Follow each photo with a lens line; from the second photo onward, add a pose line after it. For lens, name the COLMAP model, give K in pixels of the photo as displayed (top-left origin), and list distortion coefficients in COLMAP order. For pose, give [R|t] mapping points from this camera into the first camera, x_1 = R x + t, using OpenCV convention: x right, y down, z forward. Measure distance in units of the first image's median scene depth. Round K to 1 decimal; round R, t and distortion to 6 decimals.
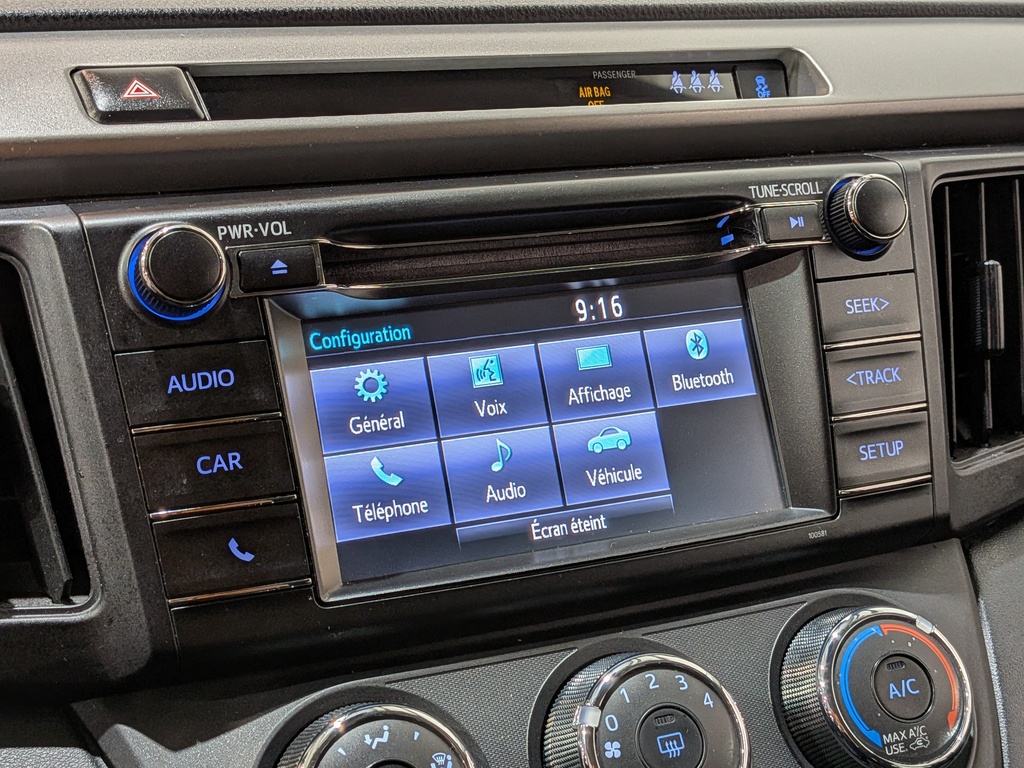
lens RADIAL K [[1514.5, 0, 508.4], [0, 1514.5, 380.5], [0, 0, 1]] dist [0.049620, 0.000000]
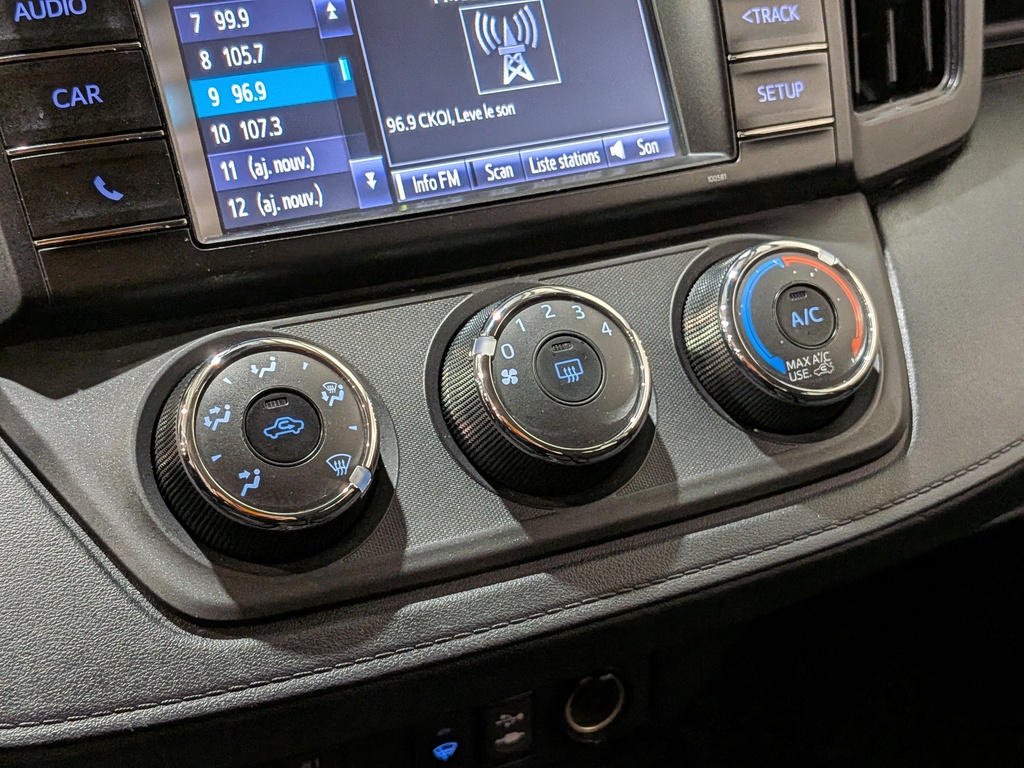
lens RADIAL K [[1514.5, 0, 489.3], [0, 1514.5, 403.8], [0, 0, 1]] dist [0.049620, 0.000000]
pose [[0.998032, -0.055462, 0.029247, 0.024306], [0.052236, 0.993469, 0.101440, 0.149524], [-0.034682, -0.099713, 0.994412, 0.030524]]
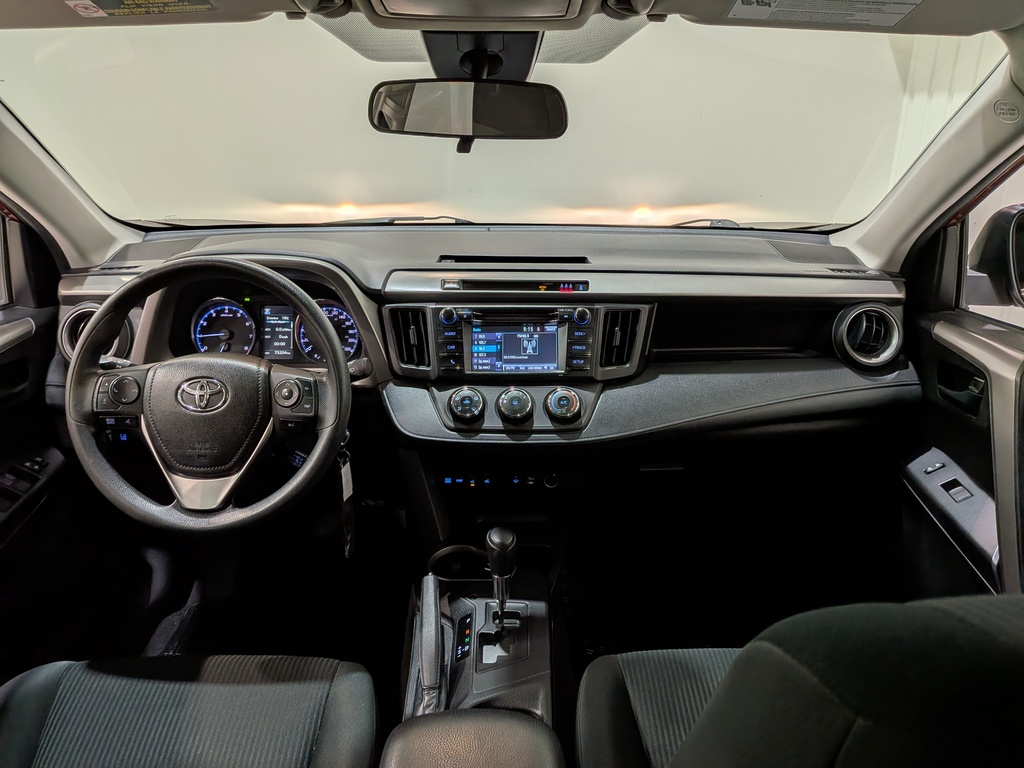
lens RADIAL K [[750.2, 0, 514.2], [0, 750.2, 382.2], [0, 0, 1]] dist [0.052796, -0.091787]
pose [[0.929177, 0.119279, -0.349859, 1.047737], [-0.111777, 0.992861, 0.041638, 0.037061], [0.352328, 0.000417, 0.935876, -1.632140]]
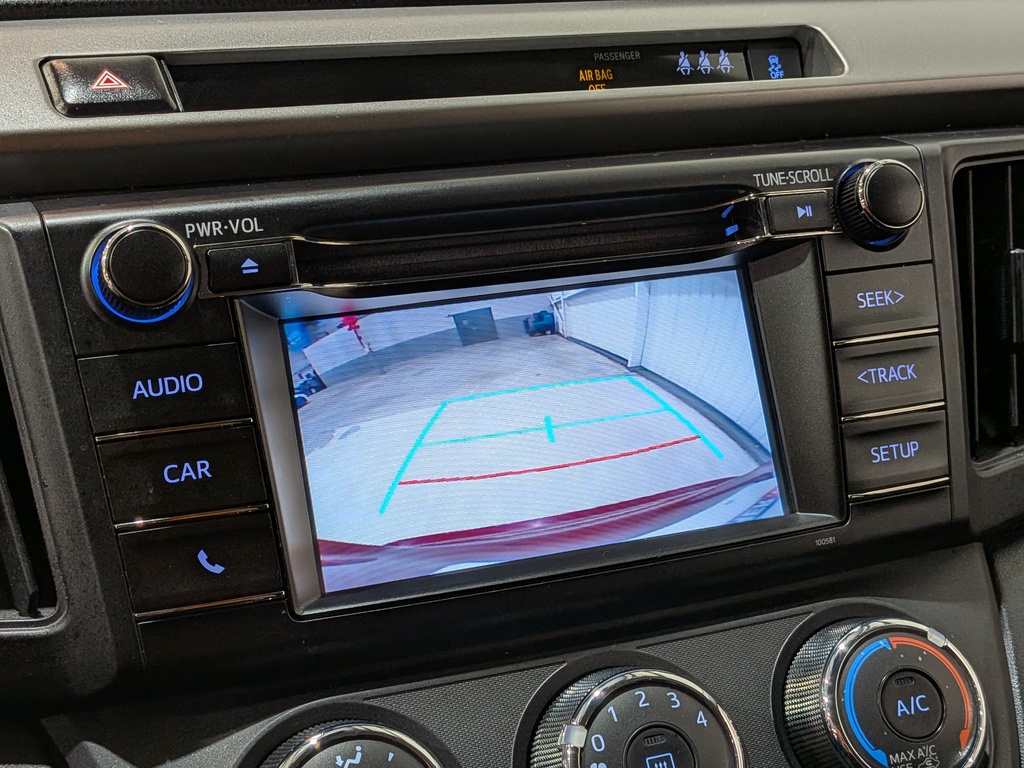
lens RADIAL K [[1514.5, 0, 502.5], [0, 1514.5, 392.9], [0, 0, 1]] dist [0.049620, 0.000000]
pose [[0.998990, -0.002983, -0.044845, 0.048149], [0.004093, 0.999687, 0.024680, -0.016891], [0.044757, -0.024838, 0.998689, 0.047215]]
